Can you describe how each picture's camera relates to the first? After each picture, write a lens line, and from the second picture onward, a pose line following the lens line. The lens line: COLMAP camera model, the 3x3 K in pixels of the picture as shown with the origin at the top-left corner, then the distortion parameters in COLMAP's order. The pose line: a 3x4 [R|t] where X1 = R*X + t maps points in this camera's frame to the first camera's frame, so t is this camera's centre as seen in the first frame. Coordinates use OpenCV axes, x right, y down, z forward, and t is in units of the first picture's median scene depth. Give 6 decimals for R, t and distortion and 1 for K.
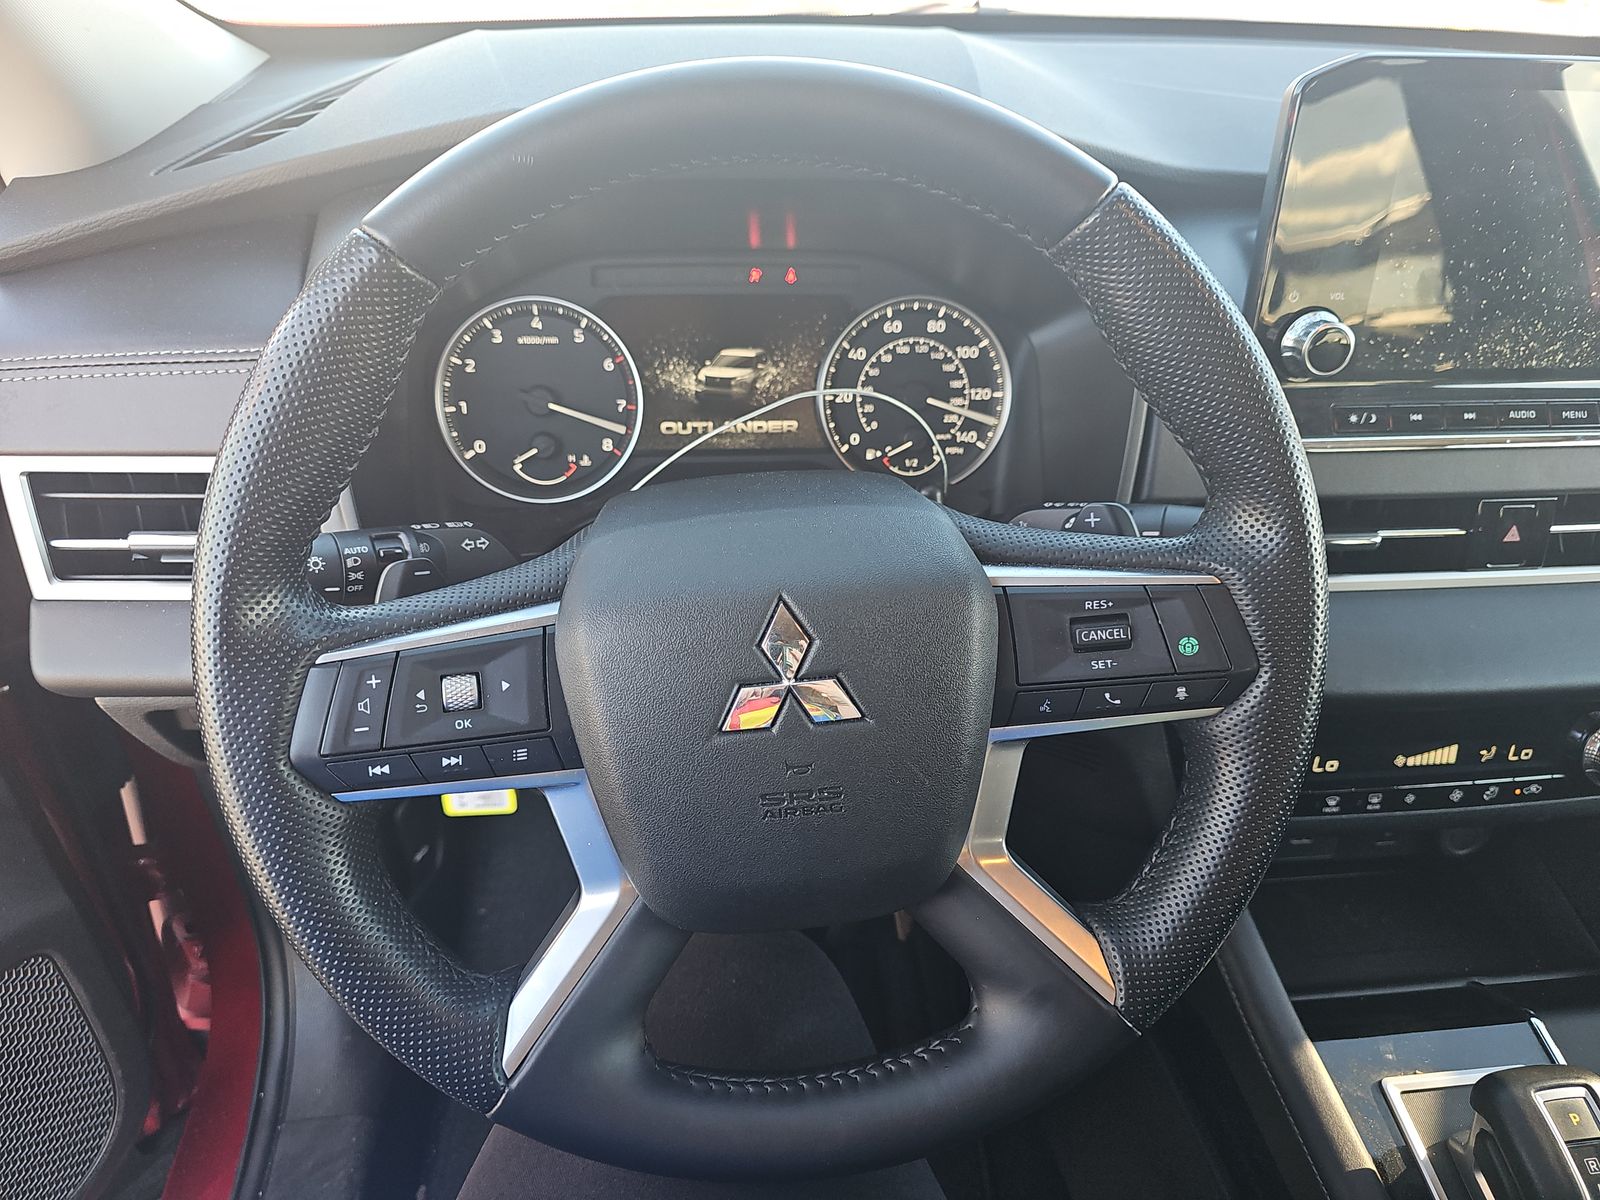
lens RADIAL K [[1054.2, 0, 774.5], [0, 1054.2, 601.9], [0, 0, 1]] dist [0.032664, -0.038233]
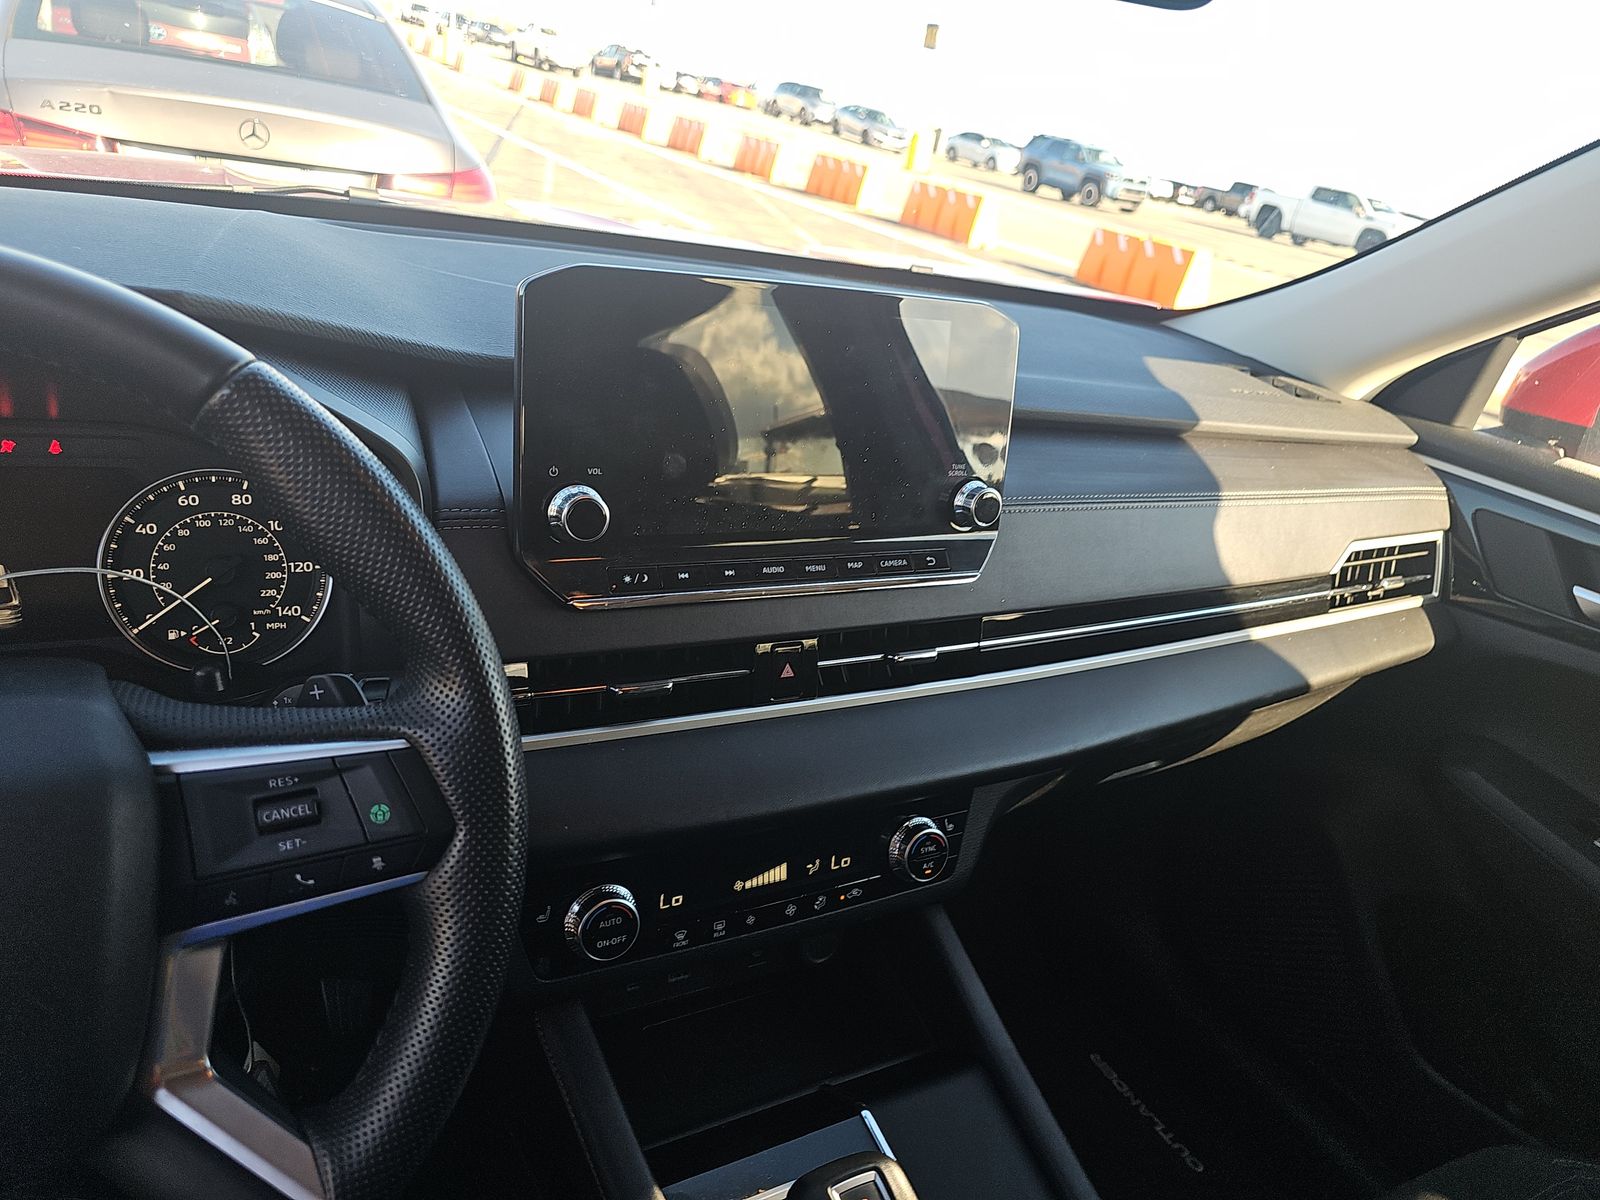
lens RADIAL K [[1054.2, 0, 774.5], [0, 1054.2, 601.9], [0, 0, 1]] dist [0.032664, -0.038233]
pose [[0.918095, -0.047487, 0.393506, 0.217478], [0.107604, 0.985373, -0.132140, 0.010642], [-0.381475, 0.163660, 0.909776, -0.046779]]
